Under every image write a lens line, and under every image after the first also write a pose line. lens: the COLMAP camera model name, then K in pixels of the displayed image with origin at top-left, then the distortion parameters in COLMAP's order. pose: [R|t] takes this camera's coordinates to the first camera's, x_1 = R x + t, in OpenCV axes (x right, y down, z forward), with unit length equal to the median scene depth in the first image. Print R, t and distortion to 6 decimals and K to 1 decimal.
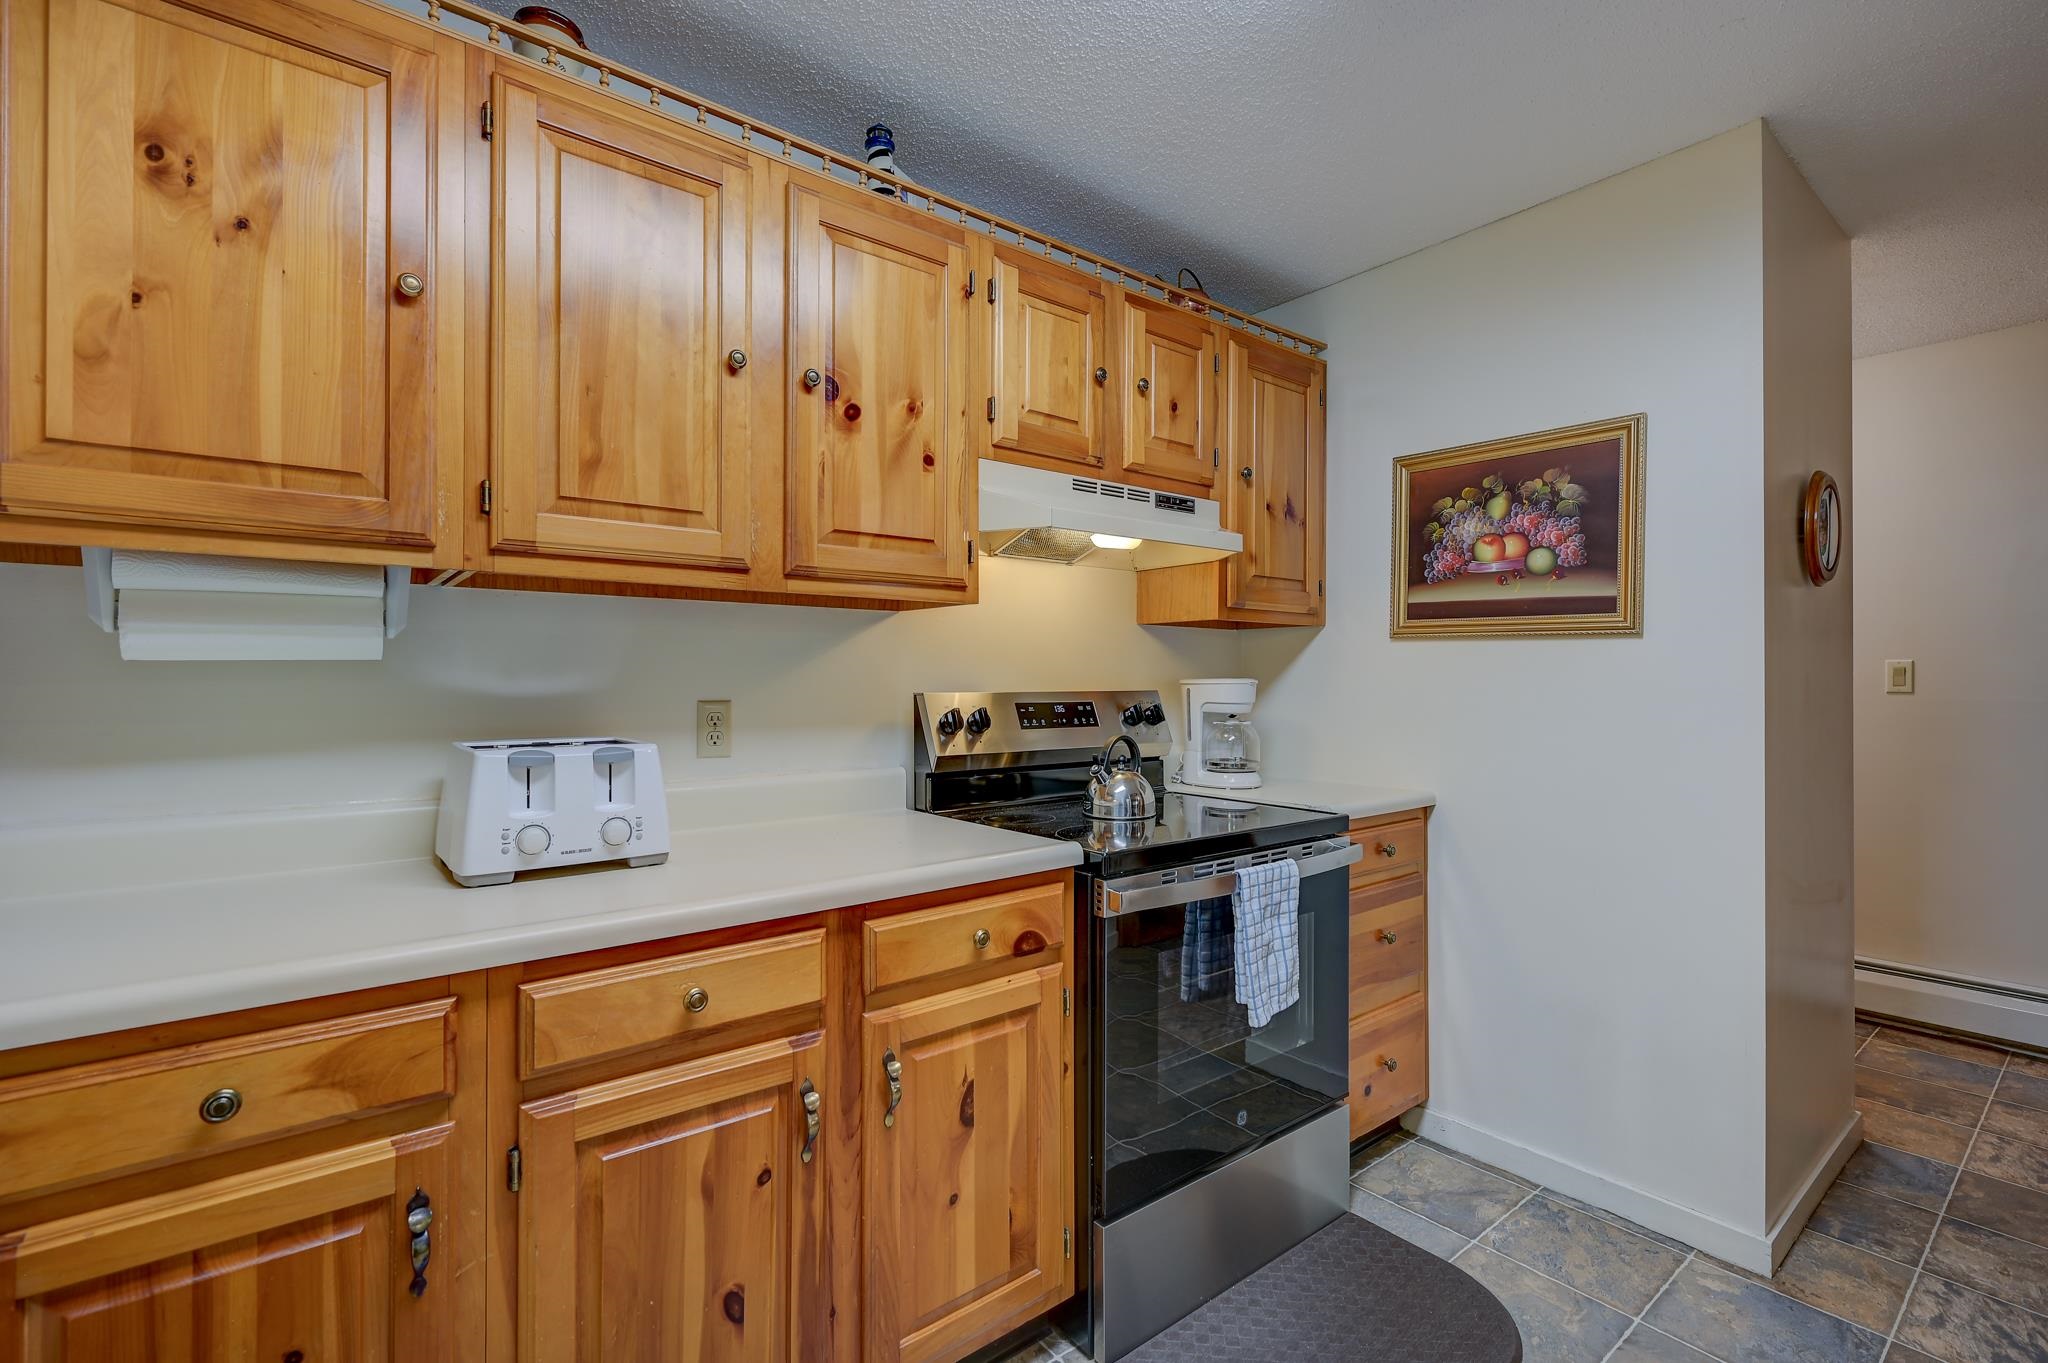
lens RADIAL K [[915.4, 0, 1030.5], [0, 915.4, 671.4], [0, 0, 1]] dist [-0.001792, 0.001866]
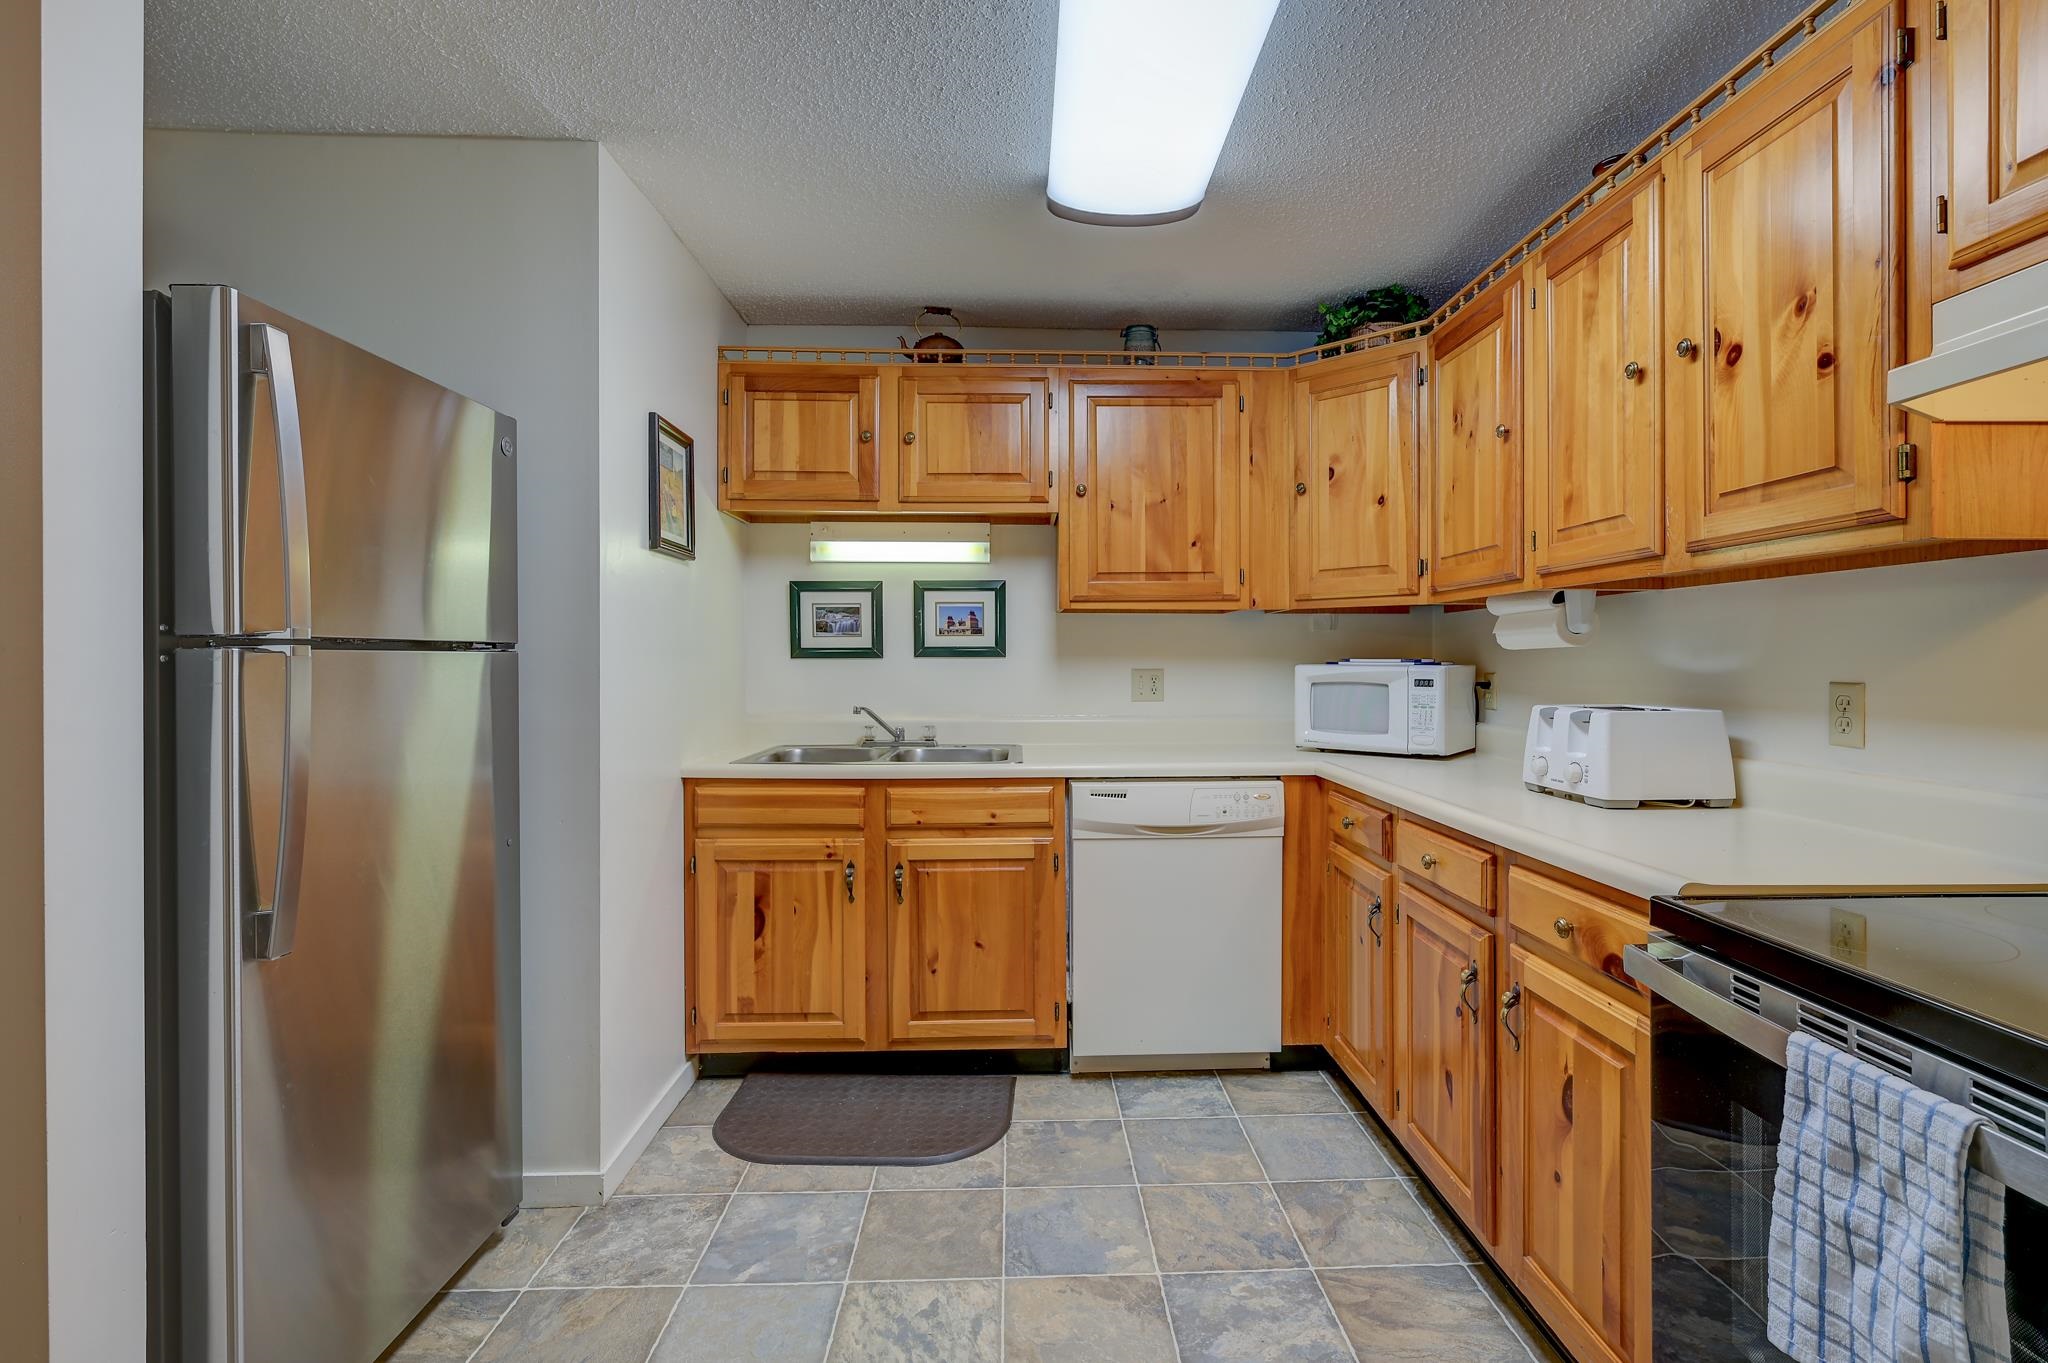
lens RADIAL K [[915.4, 0, 1023.2], [0, 915.4, 660.3], [0, 0, 1]] dist [-0.001792, 0.001866]
pose [[-0.611936, 0.001284, -0.790907, 1.026083], [0.007163, 0.999967, -0.003919, 0.010098], [0.790875, -0.008064, -0.611924, 1.112473]]
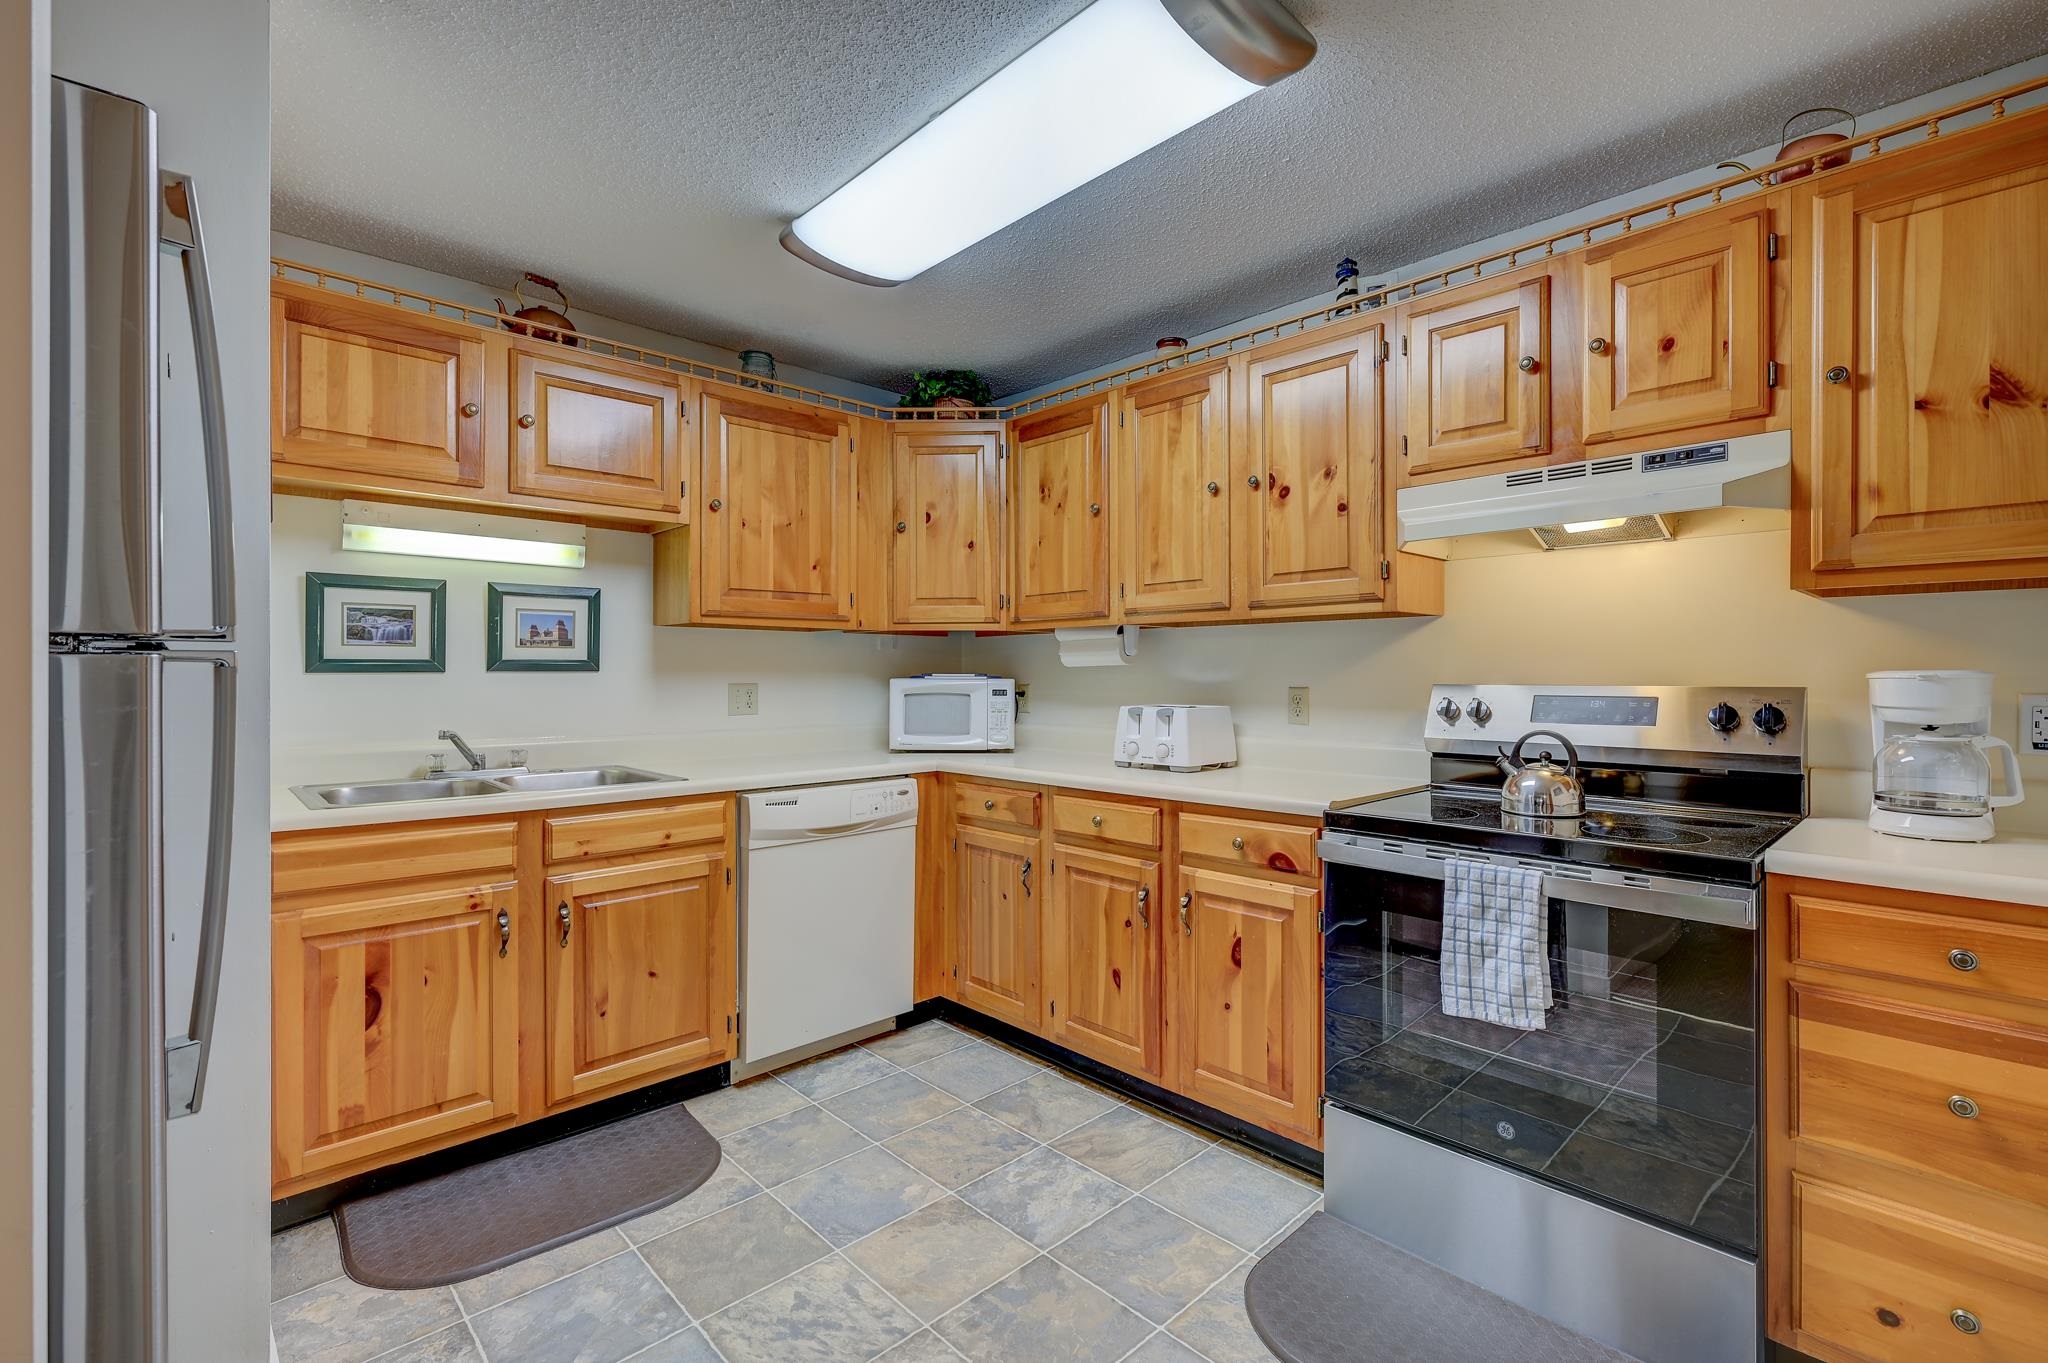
lens RADIAL K [[915.4, 0, 1003.1], [0, 915.4, 673.9], [0, 0, 1]] dist [-0.001792, 0.001866]
pose [[0.063439, -0.000887, -0.997985, 1.394744], [0.008751, 0.999962, -0.000332, 0.007434], [0.997947, -0.008712, 0.063444, 0.504584]]
